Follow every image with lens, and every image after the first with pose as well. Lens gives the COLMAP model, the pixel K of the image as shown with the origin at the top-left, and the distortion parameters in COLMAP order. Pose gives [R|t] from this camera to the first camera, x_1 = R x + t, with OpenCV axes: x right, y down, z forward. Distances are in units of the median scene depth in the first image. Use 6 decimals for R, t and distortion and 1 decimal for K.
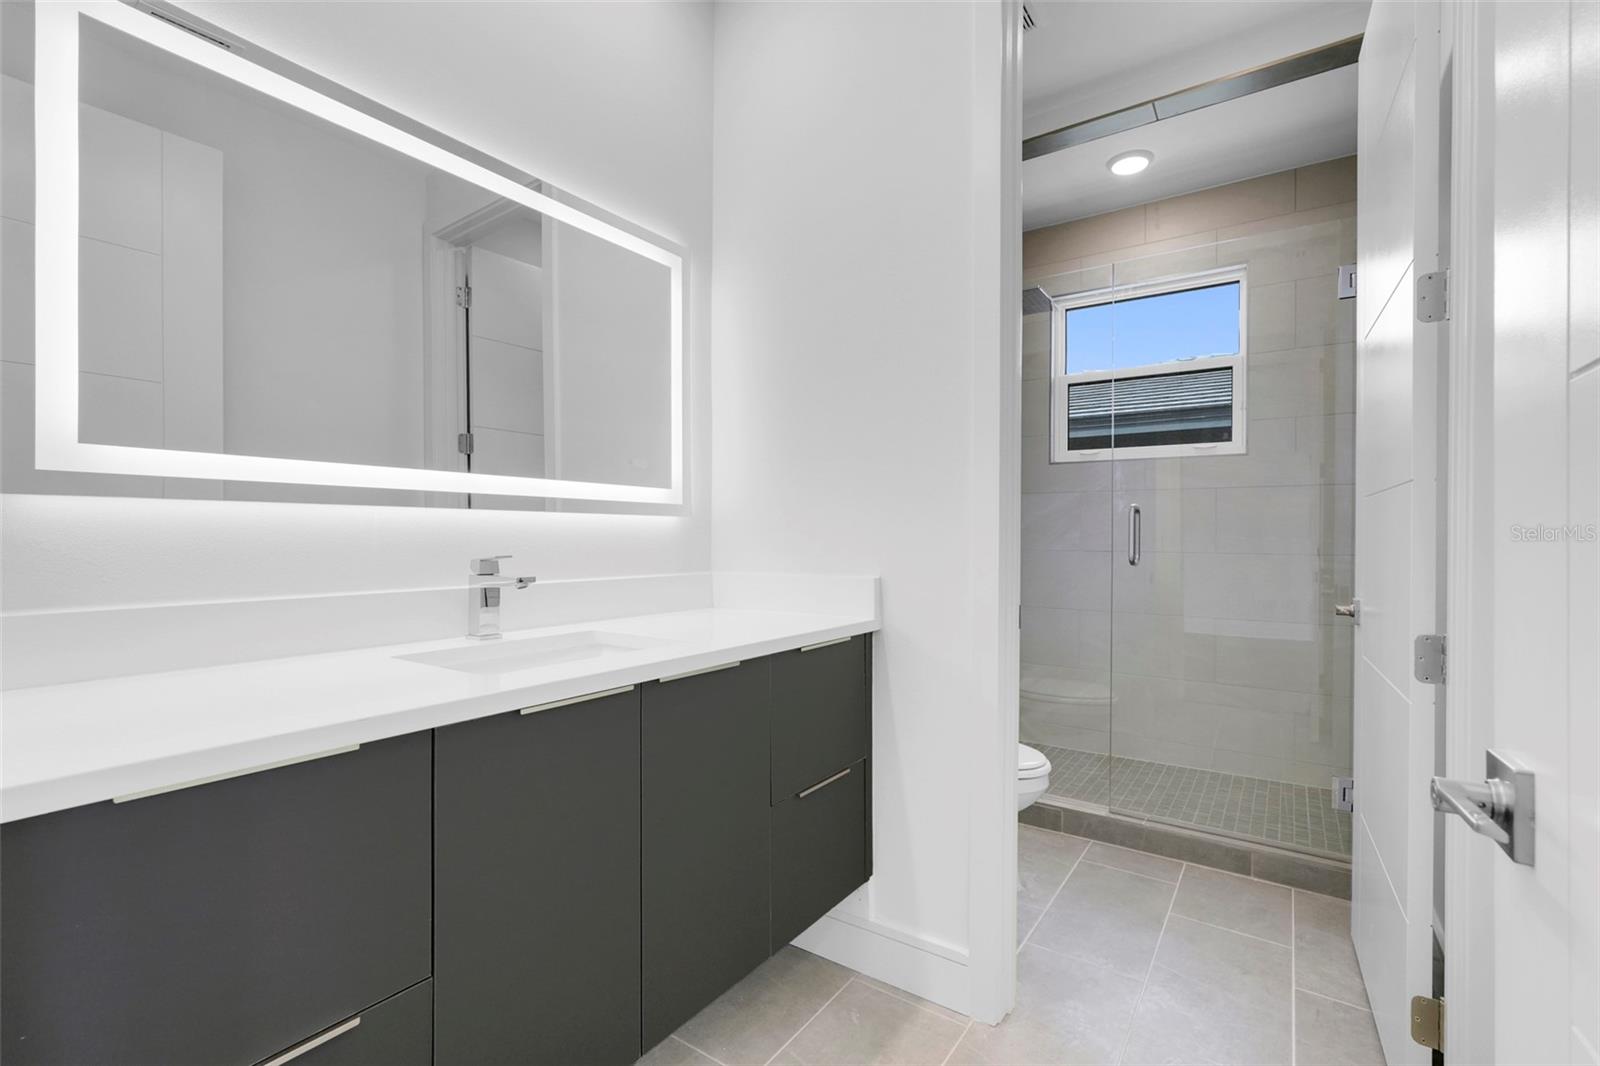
lens RADIAL K [[704.9, 0, 801.2], [0, 704.9, 539.8], [0, 0, 1]] dist [-0.001830, 0.000209]
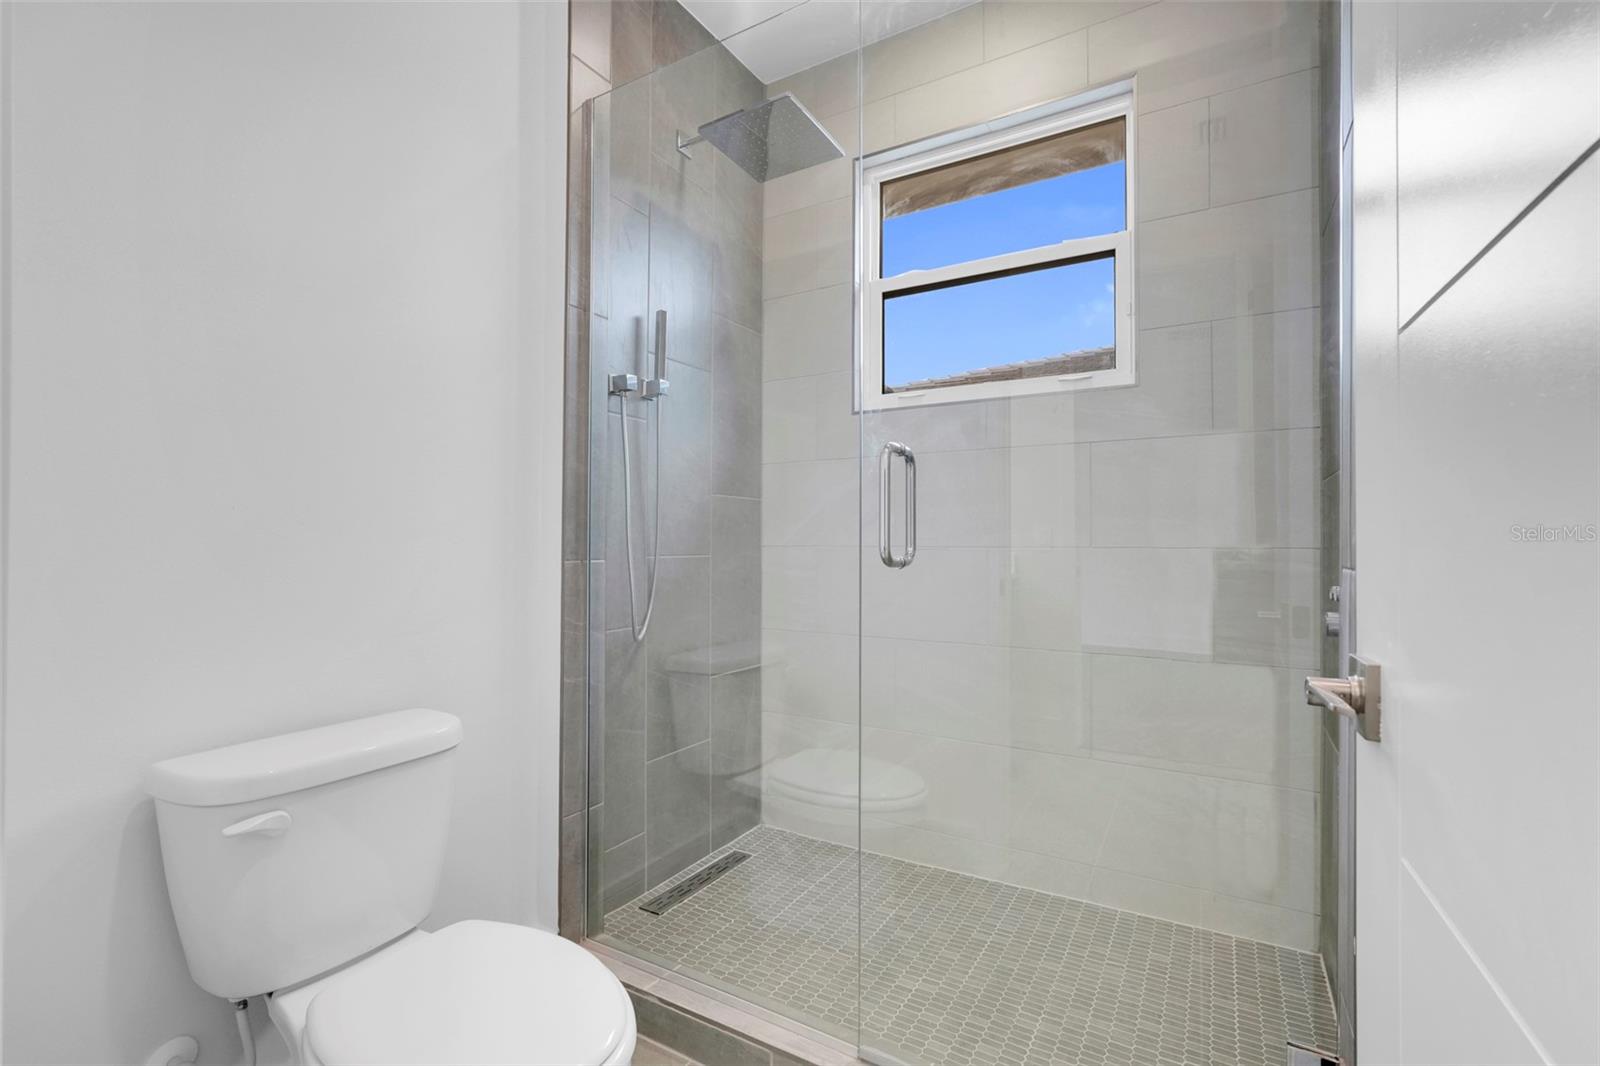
lens RADIAL K [[704.9, 0, 798.7], [0, 704.9, 539.5], [0, 0, 1]] dist [-0.001830, 0.000209]
pose [[0.997633, -0.003220, 0.068685, 0.282220], [0.003925, 0.999941, -0.010125, 0.017495], [-0.068648, 0.010370, 0.997587, 0.389191]]
